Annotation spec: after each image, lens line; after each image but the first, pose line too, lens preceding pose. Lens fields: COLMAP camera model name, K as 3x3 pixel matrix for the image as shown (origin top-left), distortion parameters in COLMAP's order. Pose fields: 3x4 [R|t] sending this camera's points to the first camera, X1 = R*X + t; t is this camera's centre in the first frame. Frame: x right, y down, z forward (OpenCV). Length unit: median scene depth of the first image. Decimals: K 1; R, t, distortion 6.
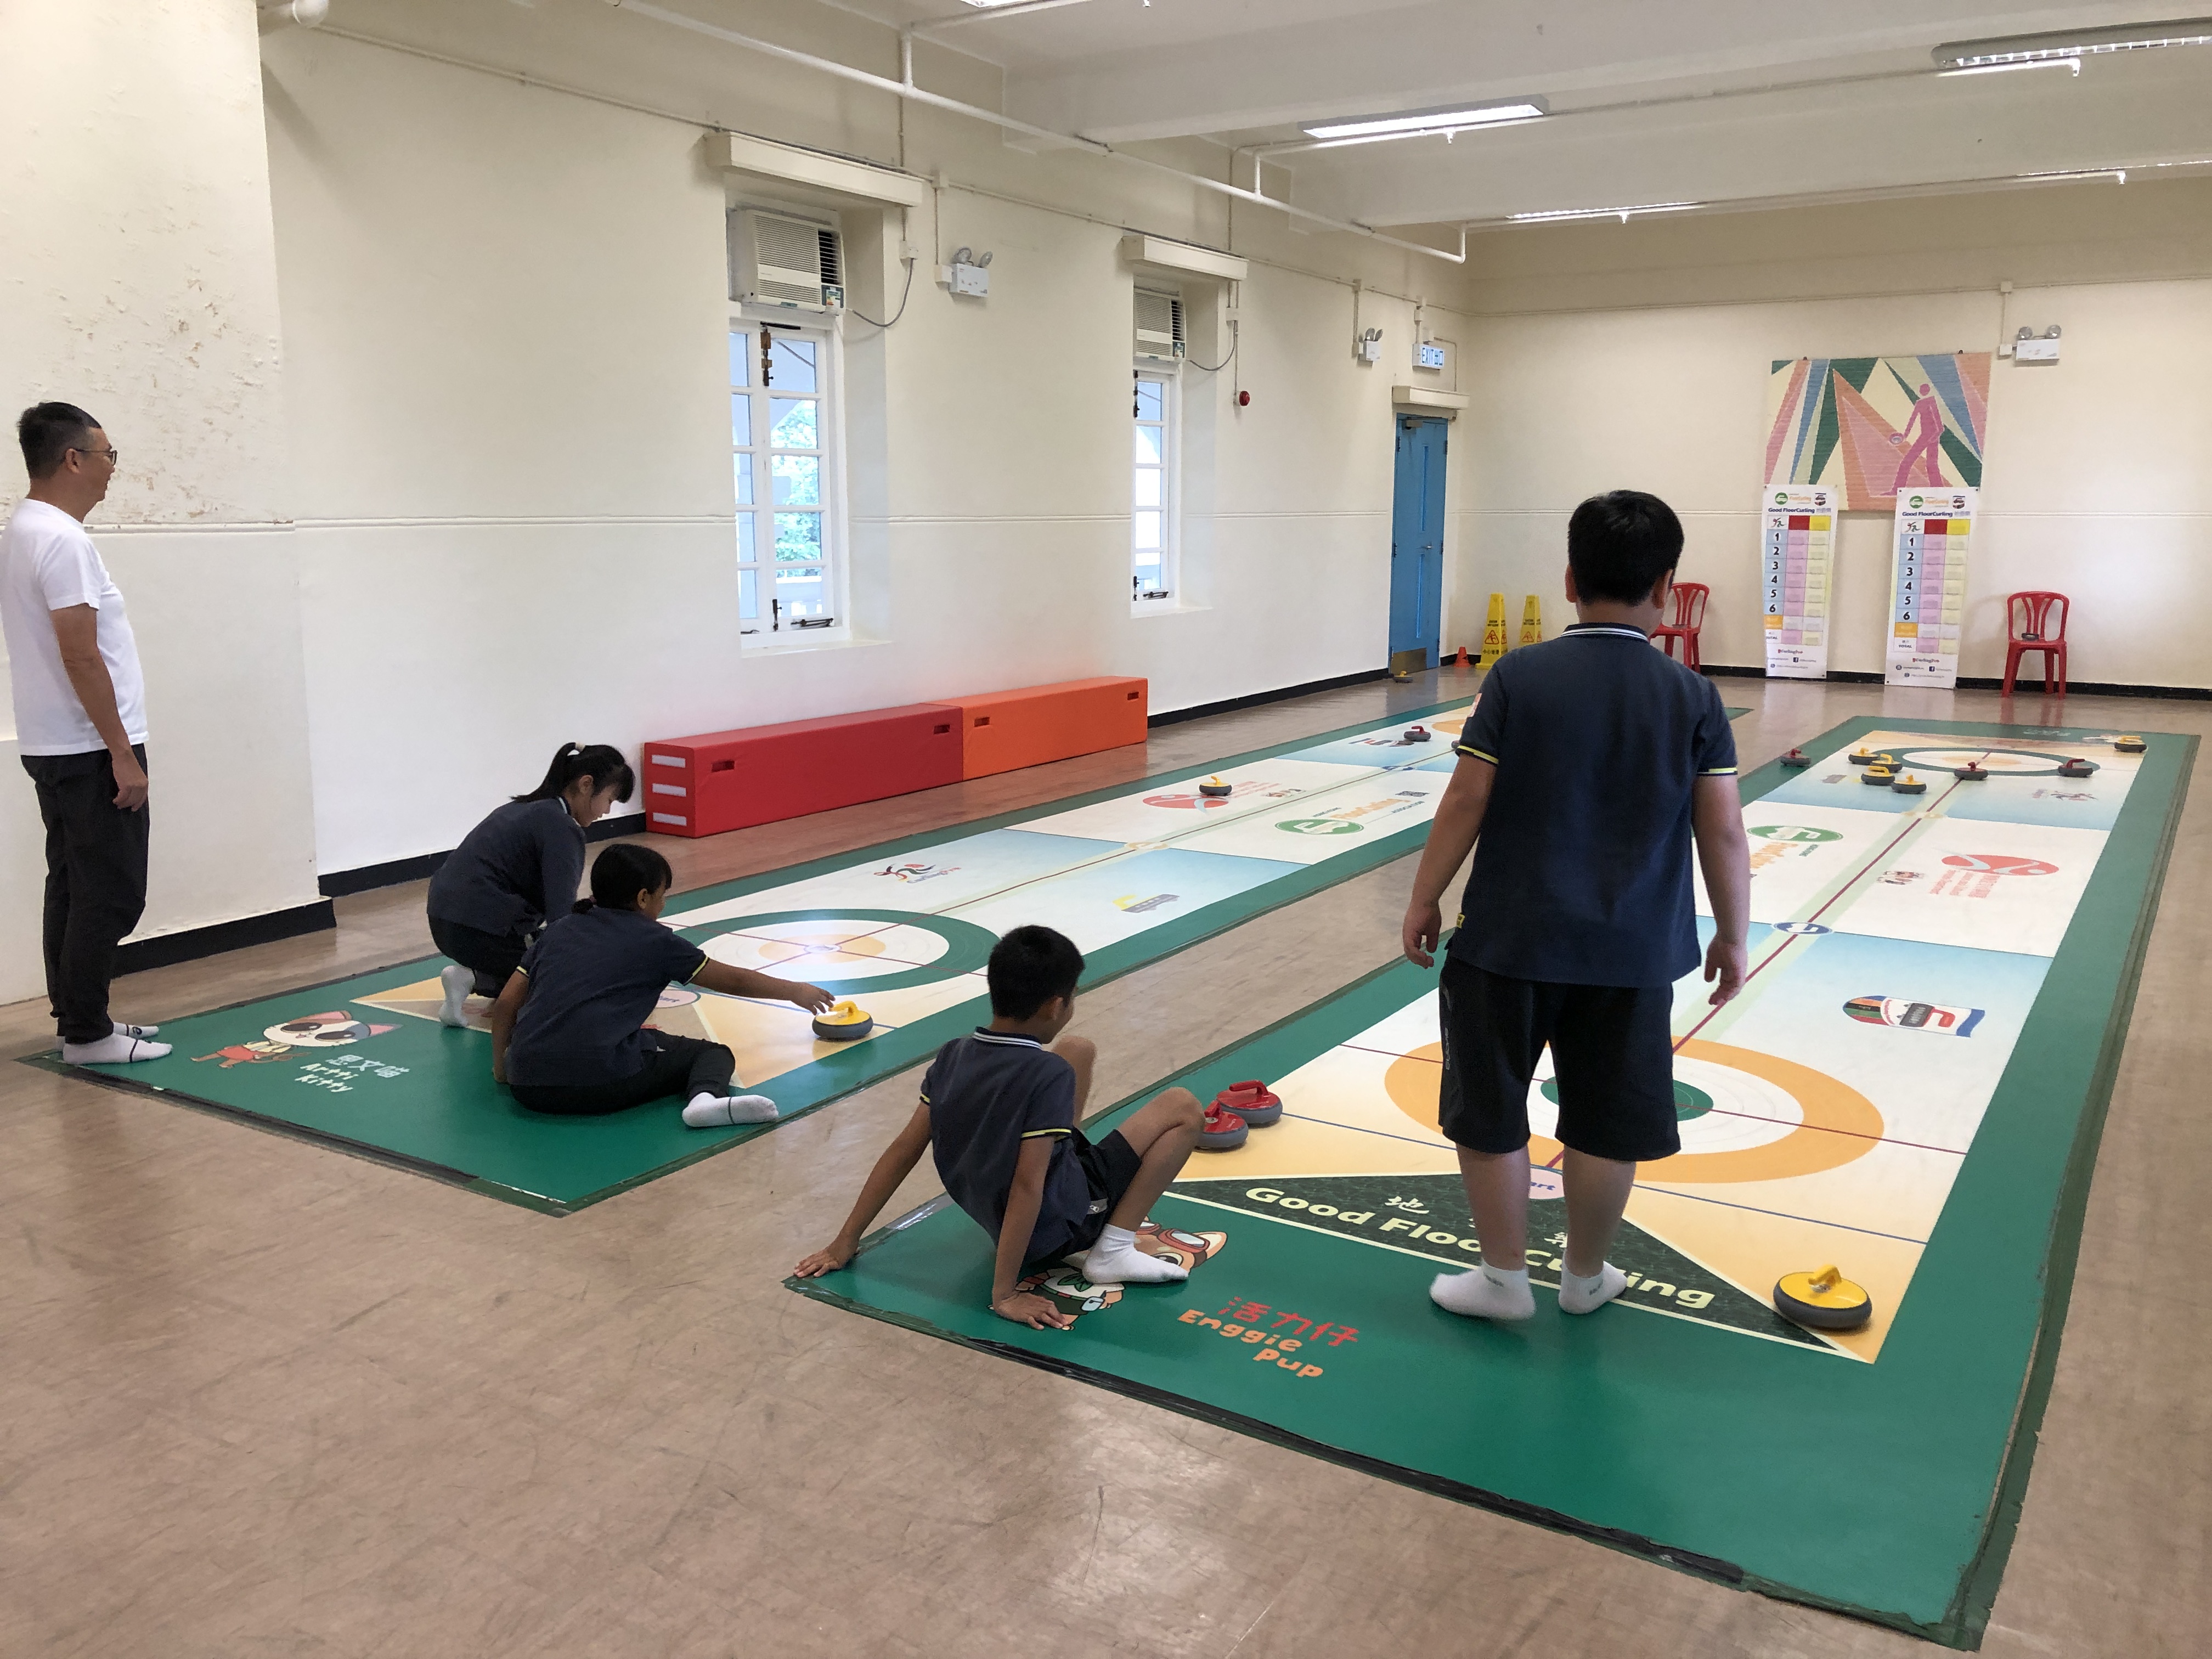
lens RADIAL K [[1779.4, 0, 1098.6], [0, 1779.4, 824.1], [0, 0, 1]] dist [0.008462, -0.011621]
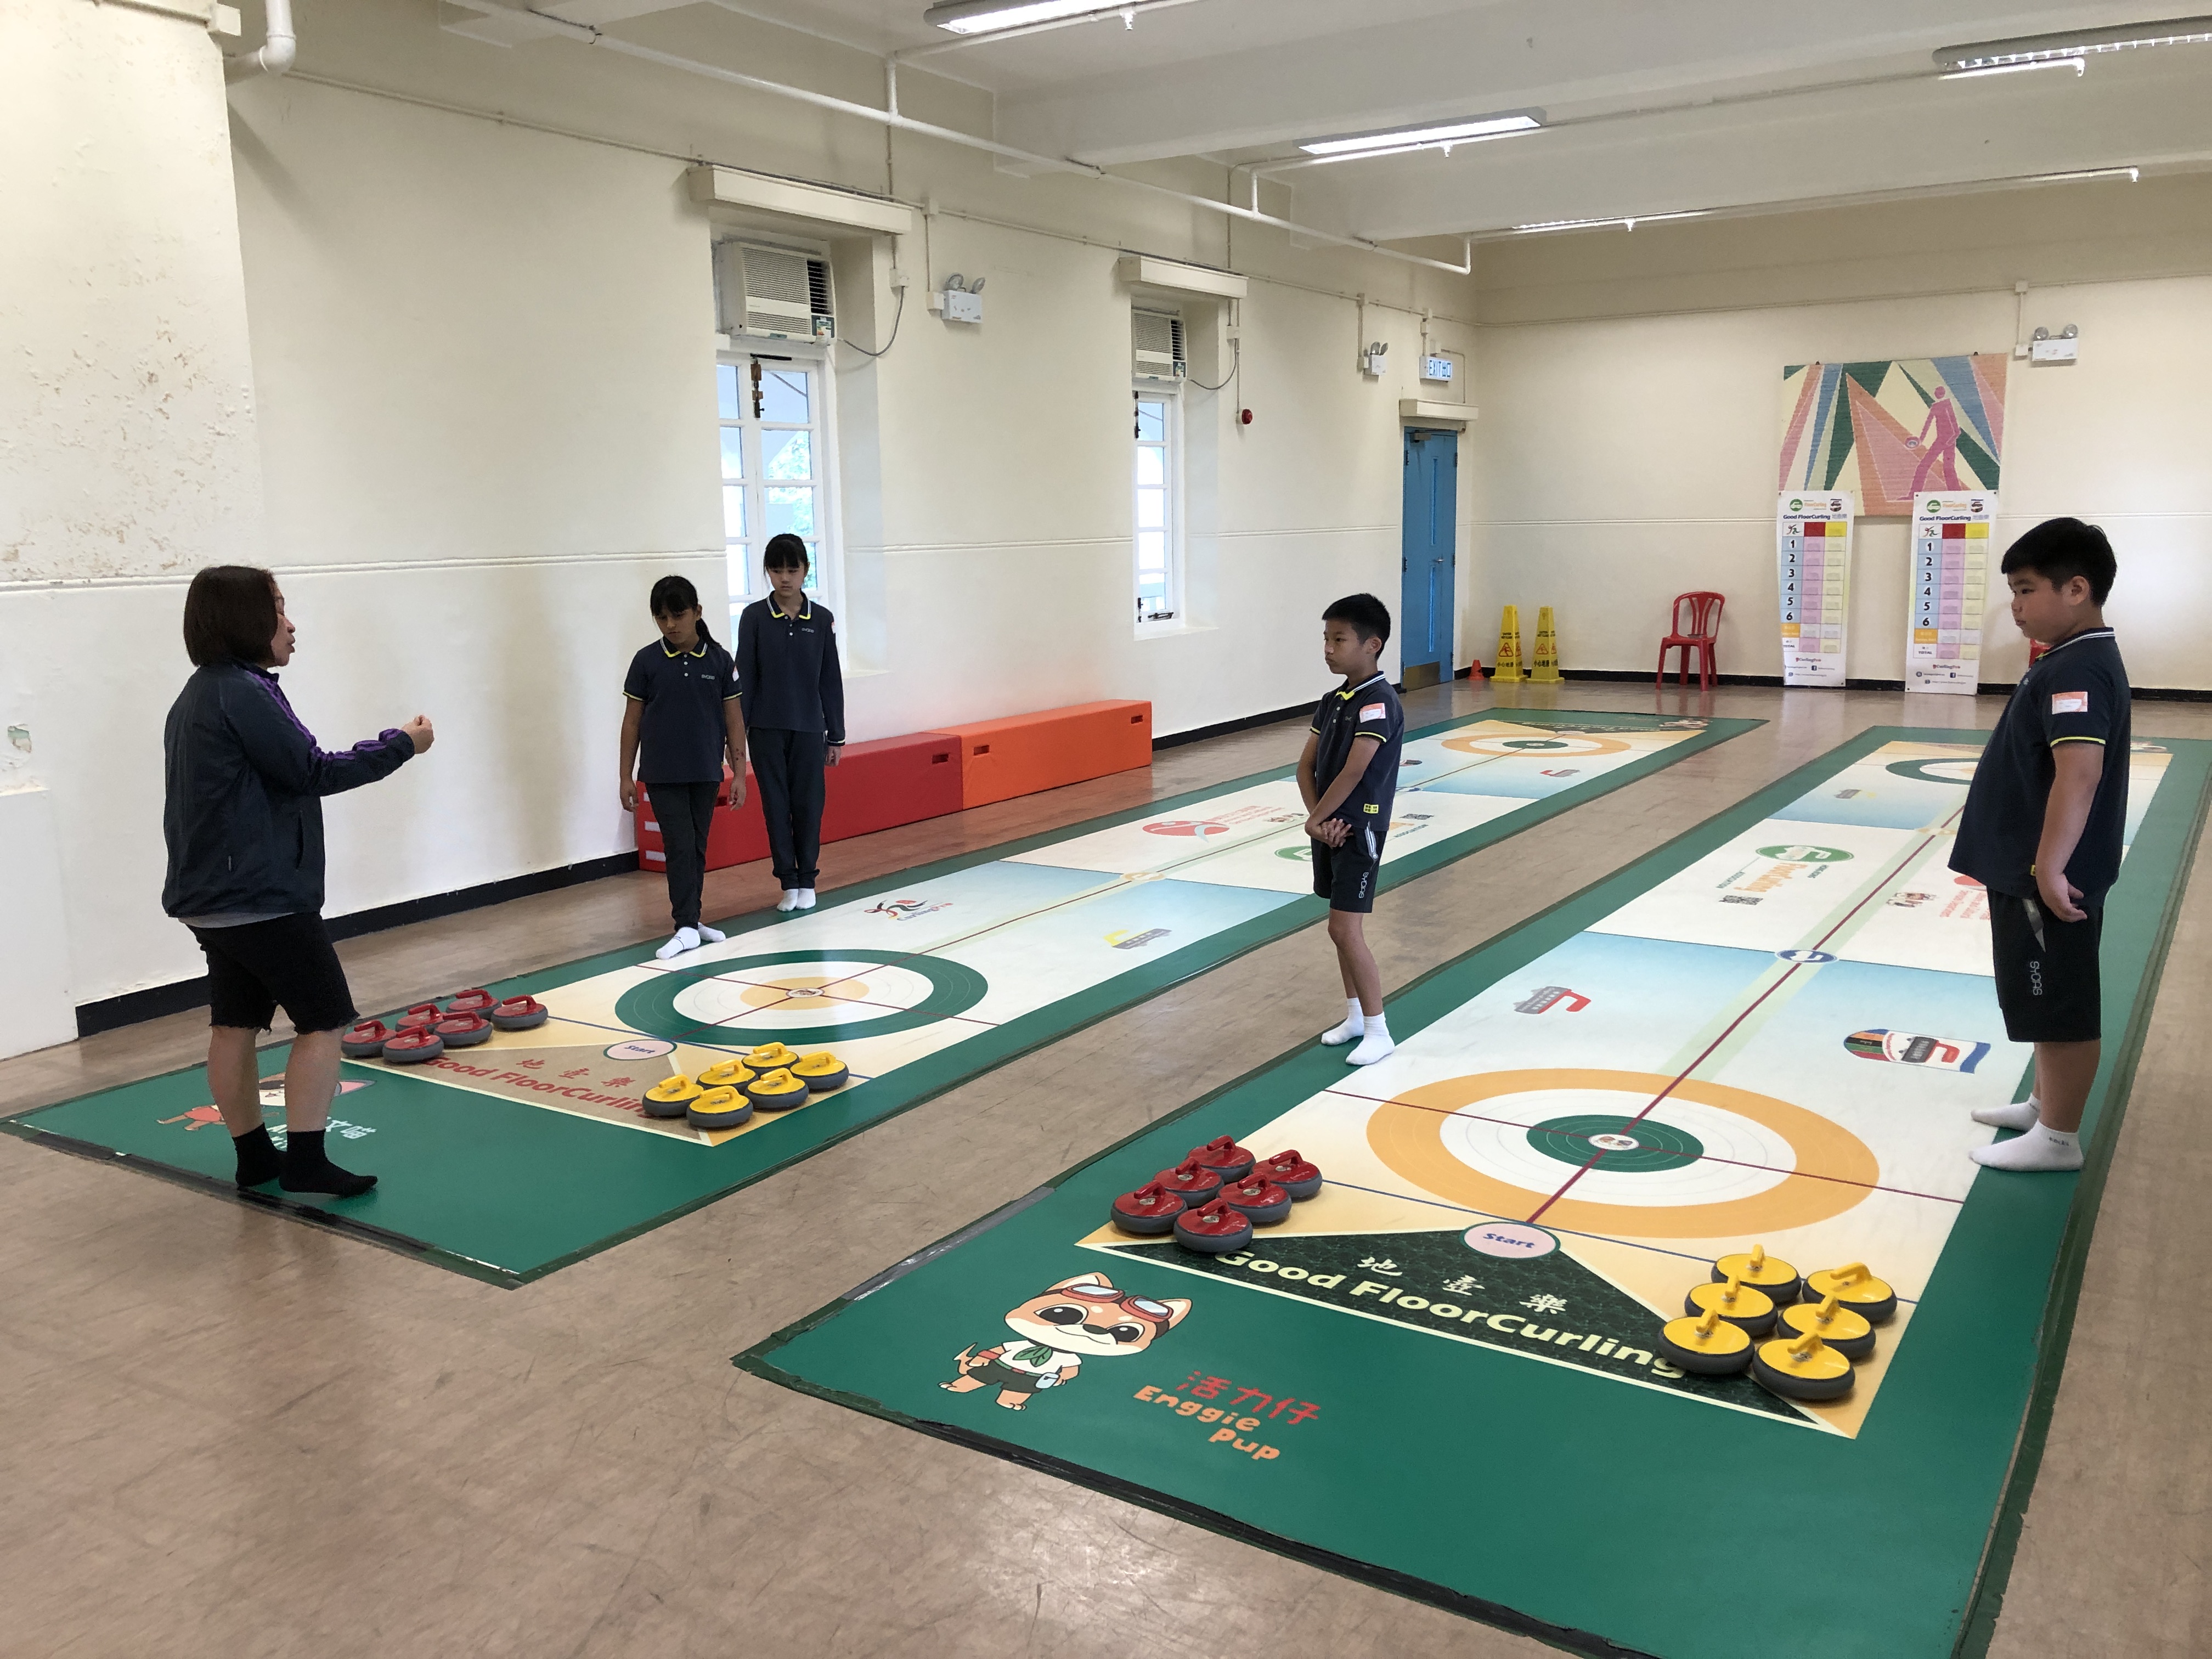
lens RADIAL K [[1779.4, 0, 1100.5], [0, 1779.4, 817.7], [0, 0, 1]] dist [0.008462, -0.011621]
pose [[0.999713, -0.016188, -0.017677, 0.013471], [0.016038, 0.999835, -0.008581, -0.007881], [0.017813, 0.008295, 0.999807, 0.007927]]
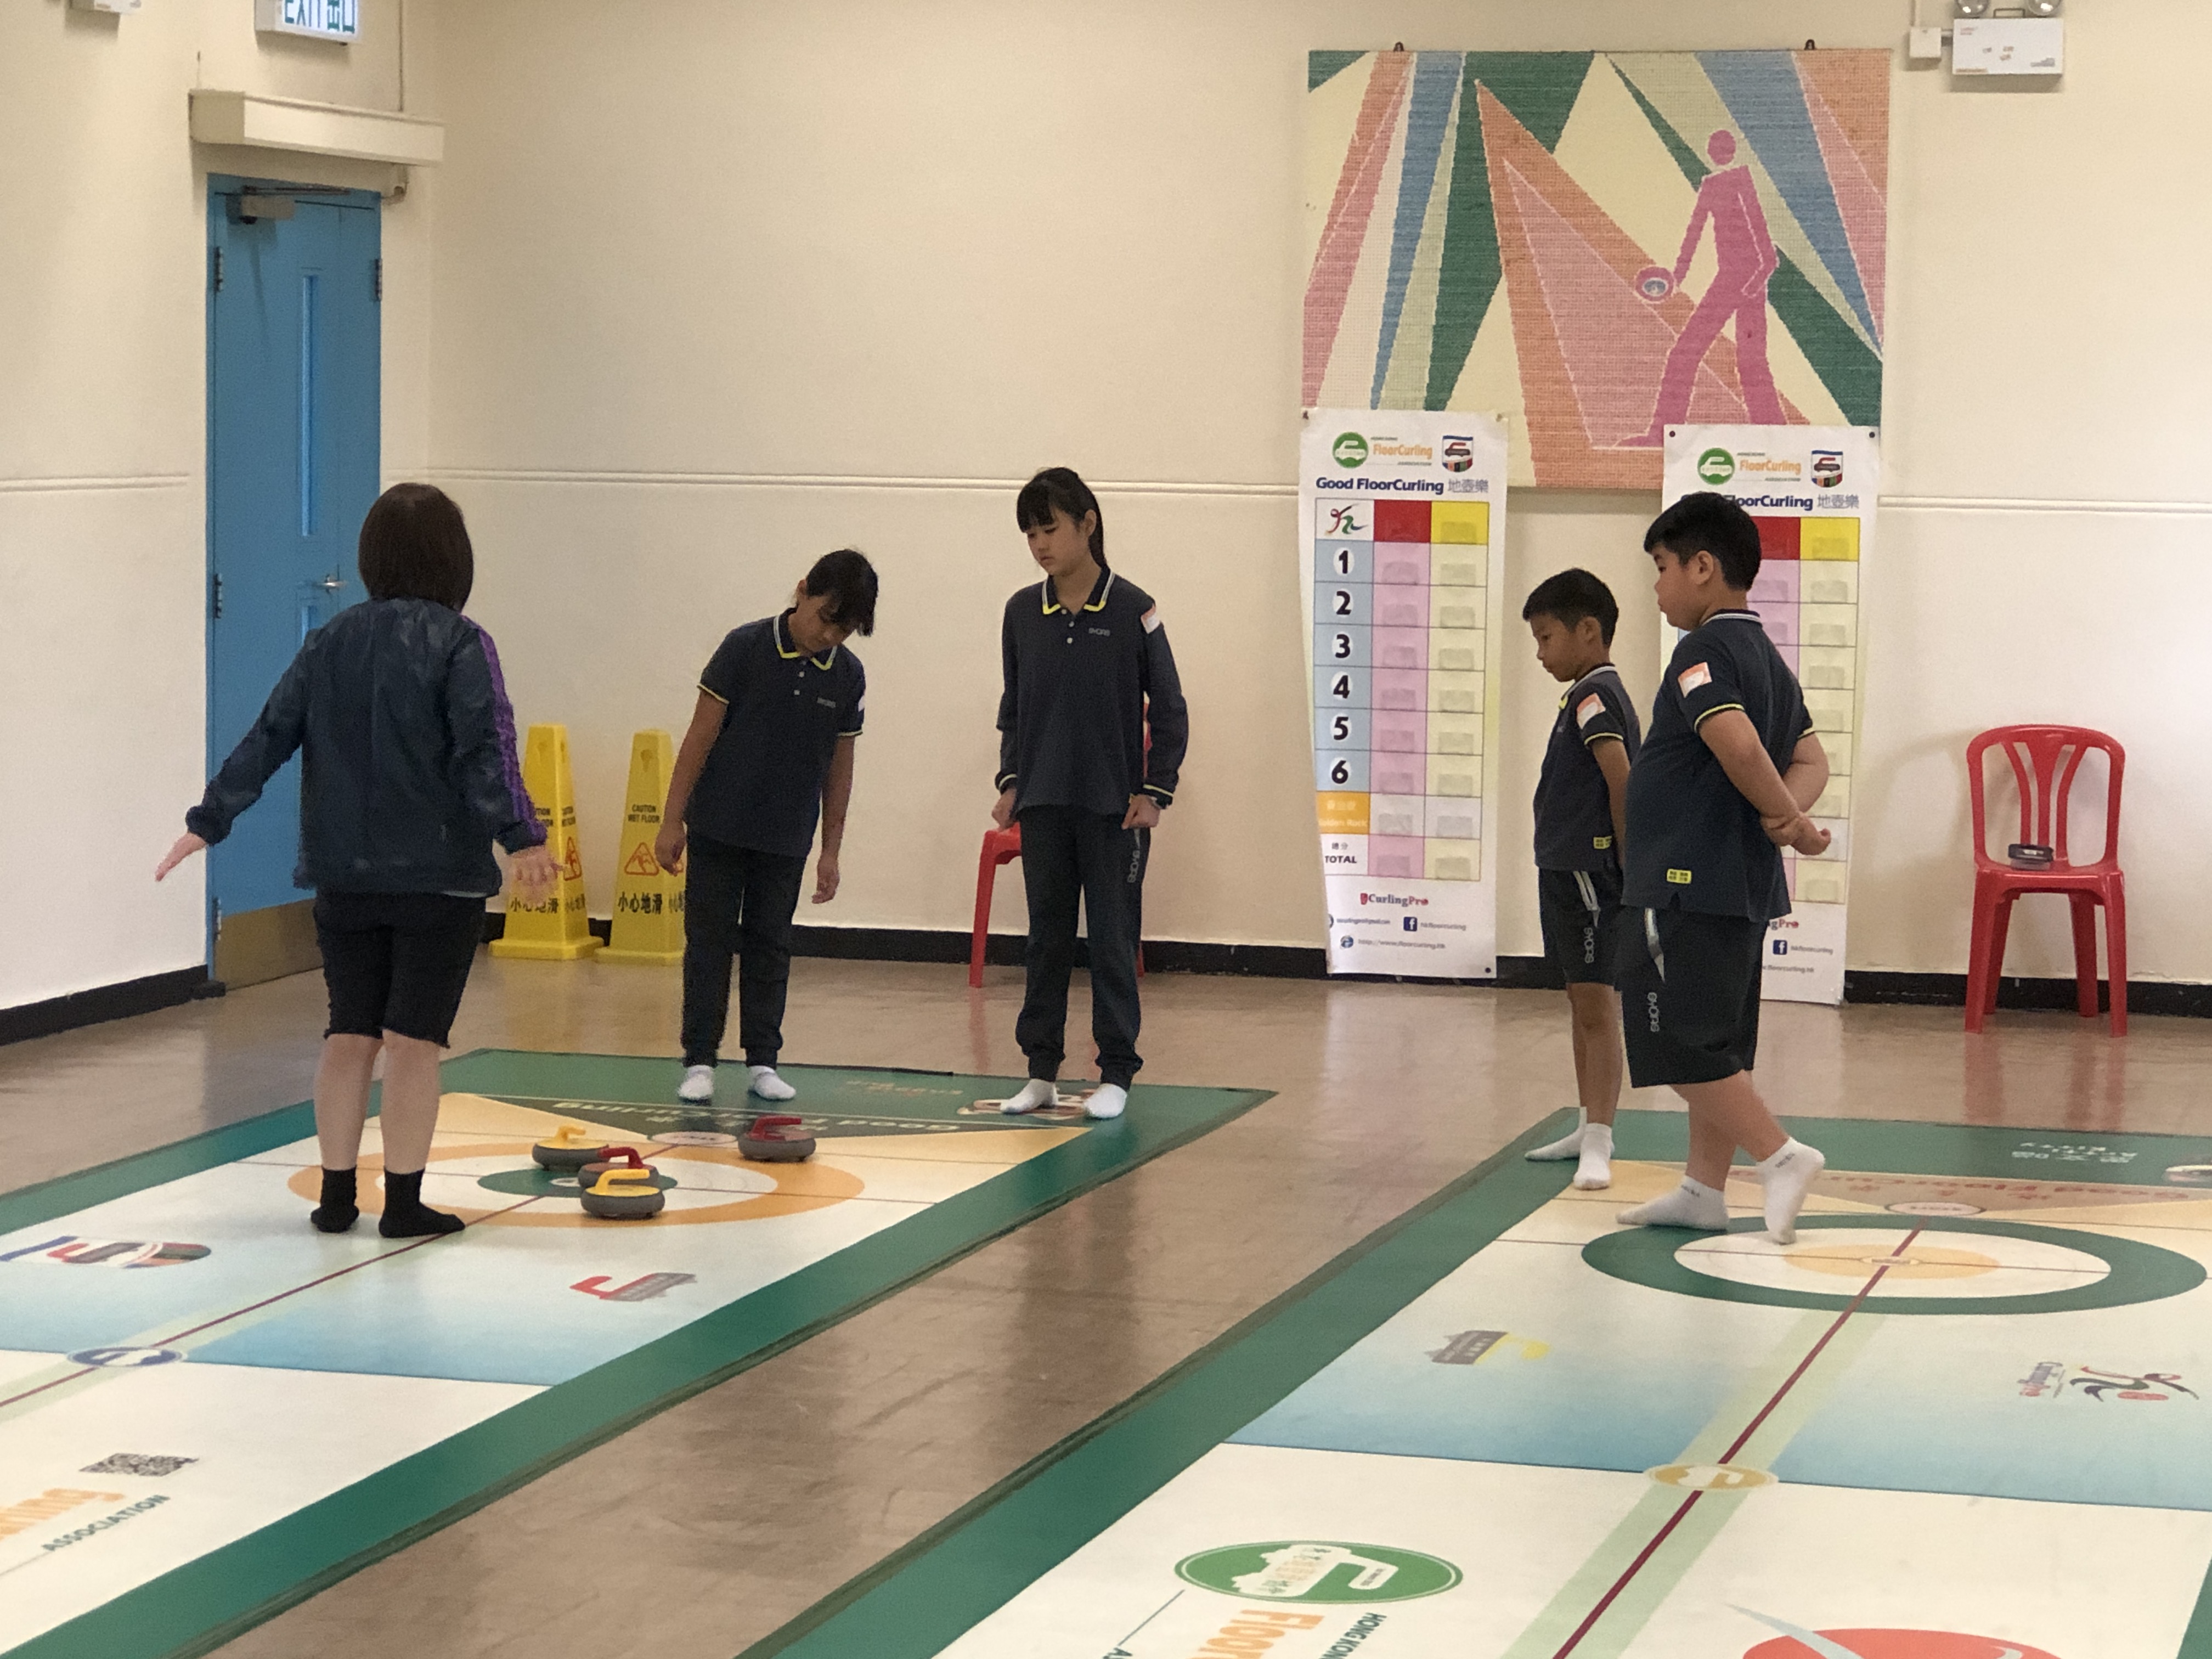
lens RADIAL K [[5181.5, 0, 1104.1], [0, 5181.5, 832.1], [0, 0, 1]] dist [-0.002922, 0.000000]
pose [[0.959384, -0.012247, 0.281839, 0.063763], [0.037320, 0.995786, -0.083767, -0.031832], [-0.279625, 0.090883, 0.955798, 0.082041]]
